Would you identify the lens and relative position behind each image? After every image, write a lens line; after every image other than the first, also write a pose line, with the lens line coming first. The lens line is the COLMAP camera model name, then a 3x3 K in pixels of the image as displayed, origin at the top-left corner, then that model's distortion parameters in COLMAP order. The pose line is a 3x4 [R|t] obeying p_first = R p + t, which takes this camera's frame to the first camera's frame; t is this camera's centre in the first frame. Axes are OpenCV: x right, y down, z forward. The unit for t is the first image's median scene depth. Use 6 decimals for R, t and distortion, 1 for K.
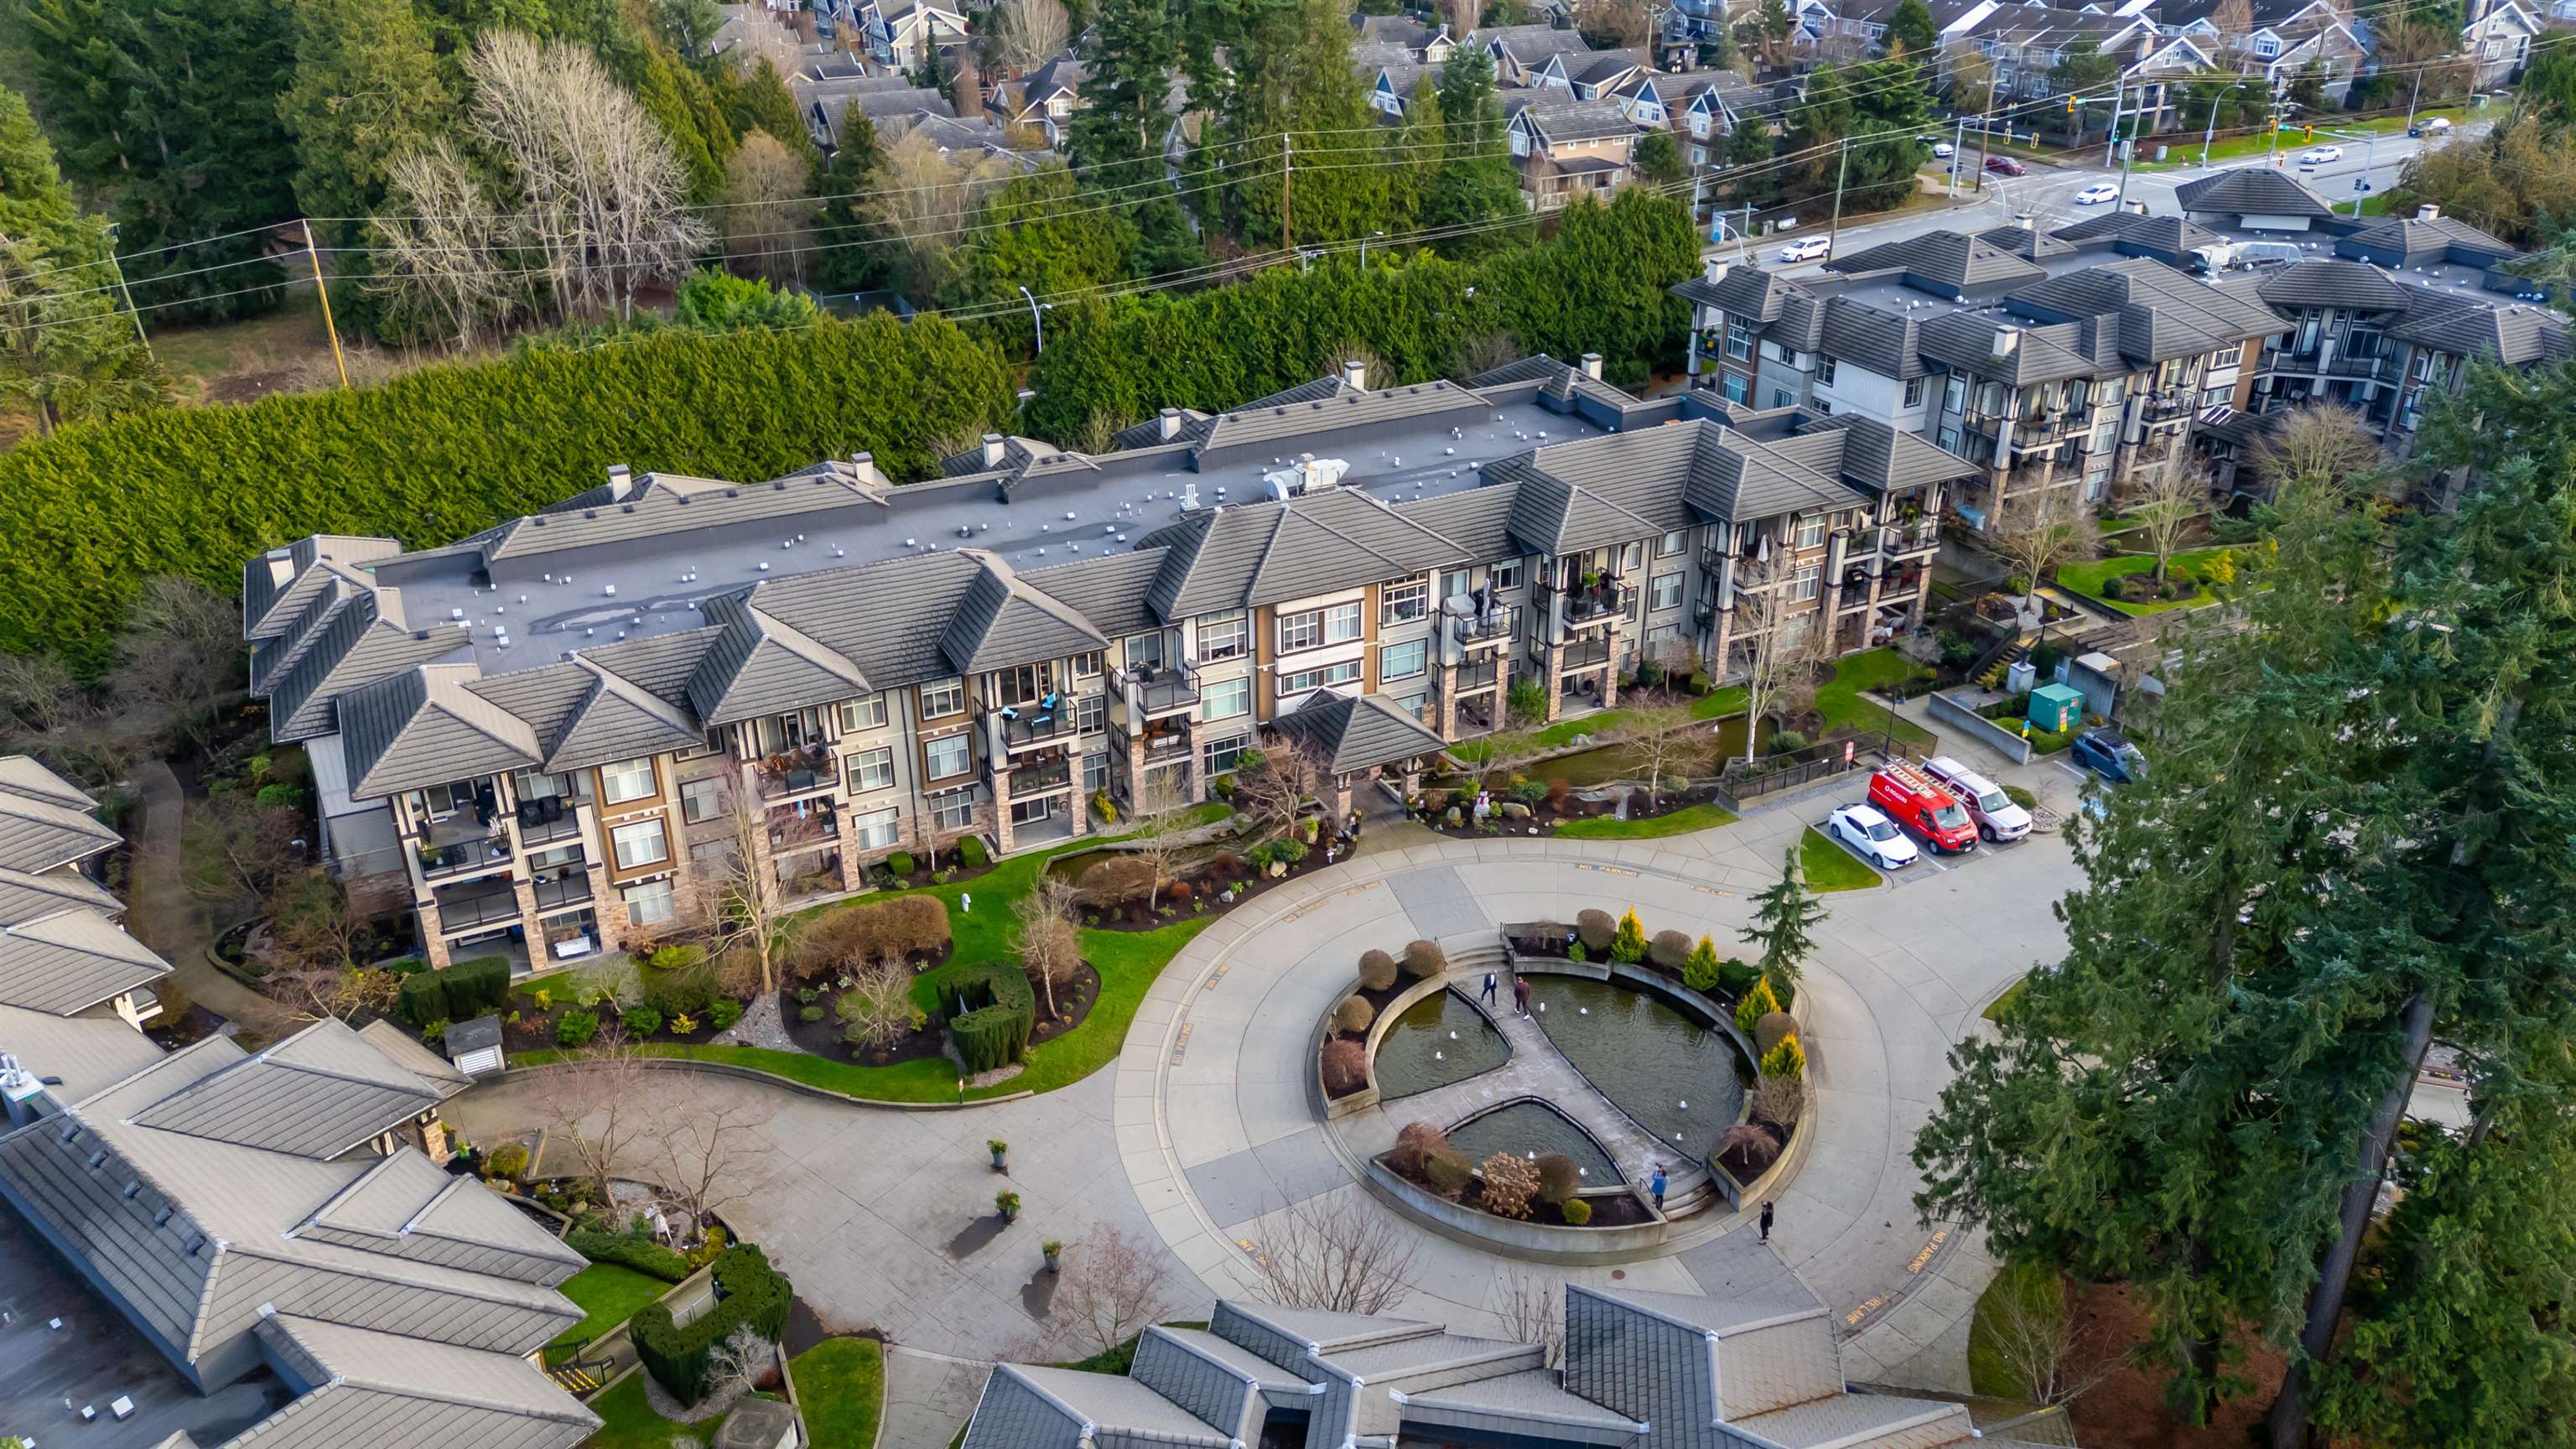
lens RADIAL K [[1996.2, 0, 1288.0], [0, 1996.2, 724.5], [0, 0, 1]] dist [0.058139, -0.064604]
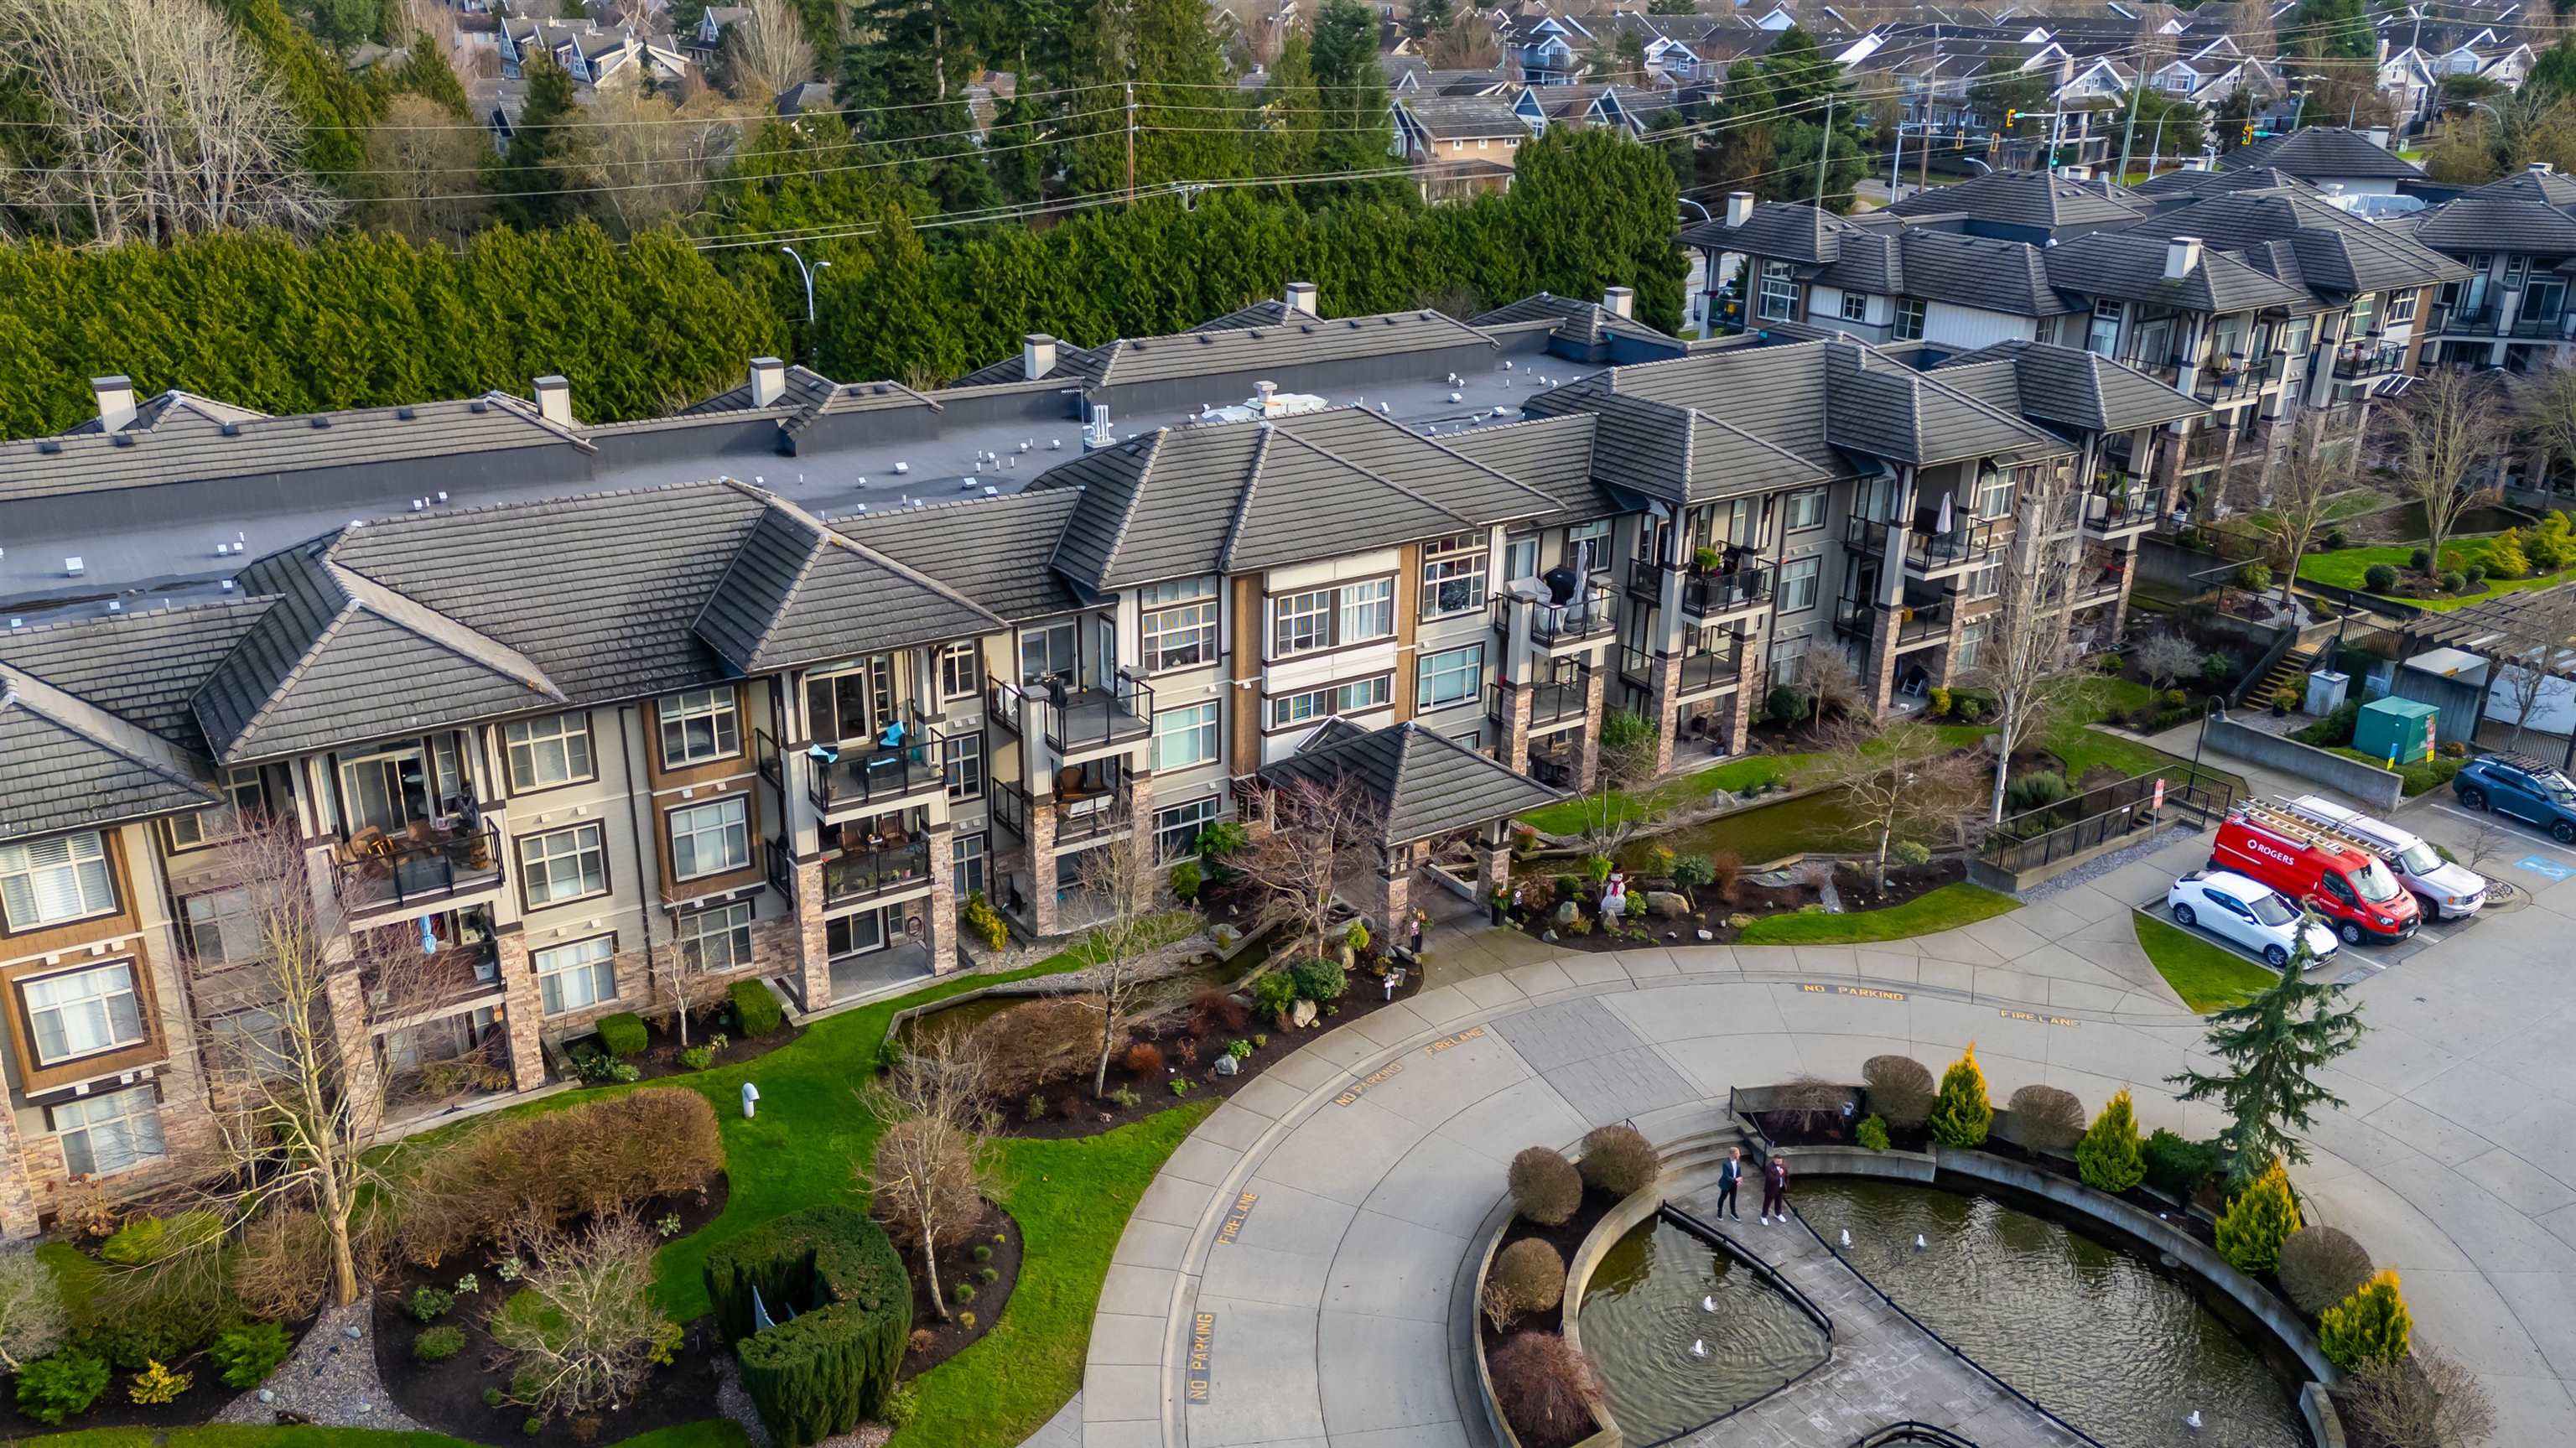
lens RADIAL K [[1996.1, 0, 1288.0], [0, 1996.1, 724.0], [0, 0, 1]] dist [0.058139, -0.064604]
pose [[0.990380, -0.024642, 0.136165, -0.082660], [0.037786, 0.994779, -0.094801, 0.042039], [-0.133118, 0.099034, 0.986140, 0.408260]]
